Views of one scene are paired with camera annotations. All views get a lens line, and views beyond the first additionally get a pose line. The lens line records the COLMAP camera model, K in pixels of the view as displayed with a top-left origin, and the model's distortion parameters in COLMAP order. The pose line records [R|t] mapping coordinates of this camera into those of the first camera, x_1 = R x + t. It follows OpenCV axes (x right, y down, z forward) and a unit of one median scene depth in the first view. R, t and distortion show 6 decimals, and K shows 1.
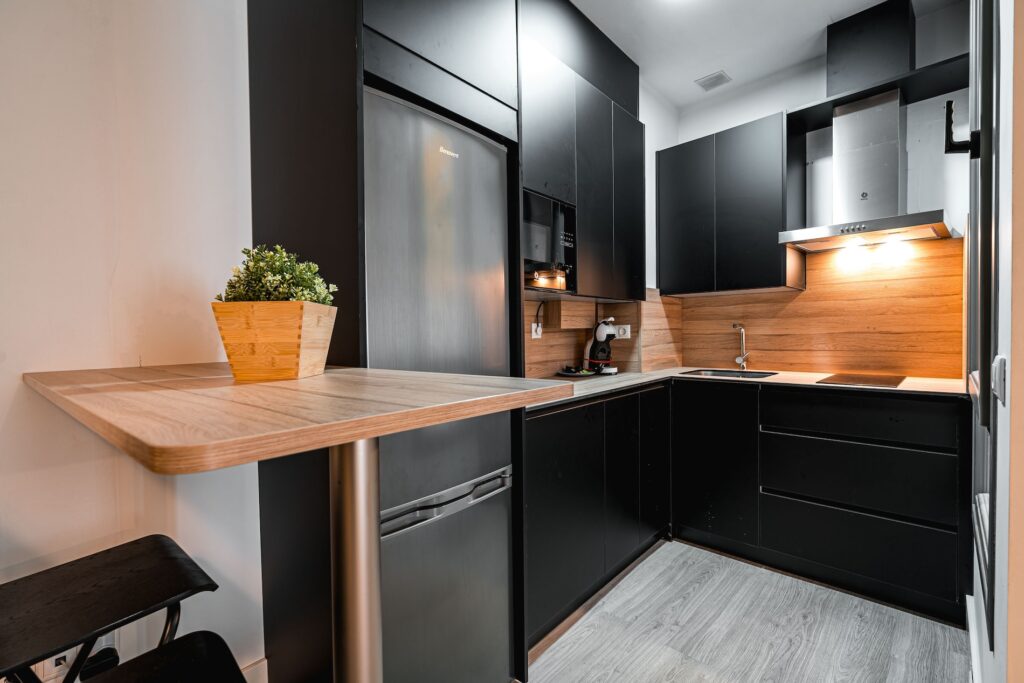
lens RADIAL K [[463.7, 0, 518.4], [0, 463.7, 342.0], [0, 0, 1]] dist [-0.006045, 0.001375]
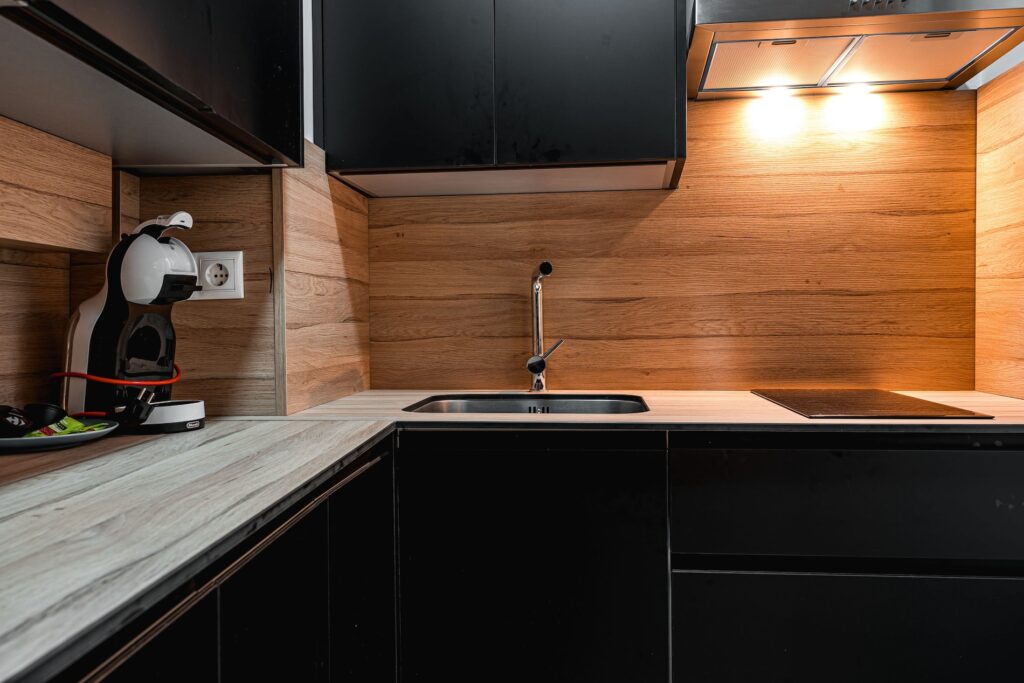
lens RADIAL K [[825.7, 0, 517.3], [0, 825.7, 341.7], [0, 0, 1]] dist [0.002948, 0.004077]
pose [[0.783424, -0.003818, 0.621475, 0.056215], [0.010277, 0.999924, -0.006811, 0.025232], [-0.621402, 0.011723, 0.783404, 0.507556]]
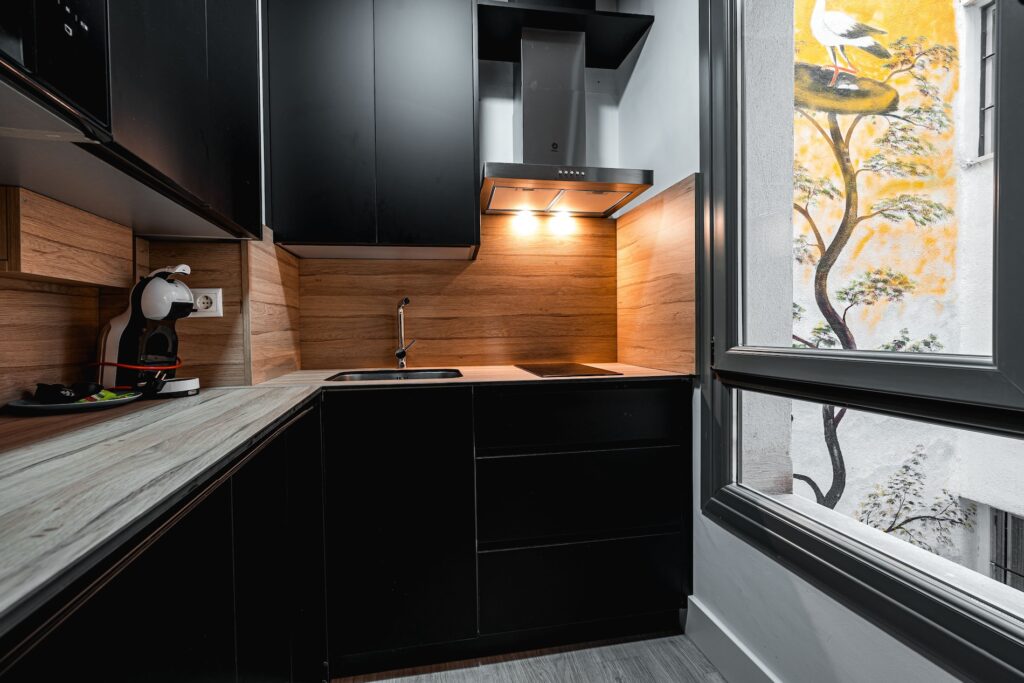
lens RADIAL K [[463.7, 0, 517.4], [0, 463.7, 343.6], [0, 0, 1]] dist [-0.006045, 0.001375]
pose [[0.579531, -0.013801, 0.814833, 0.025126], [0.021339, 0.999771, 0.001757, 0.027056], [-0.814671, 0.016370, 0.579692, 0.484110]]
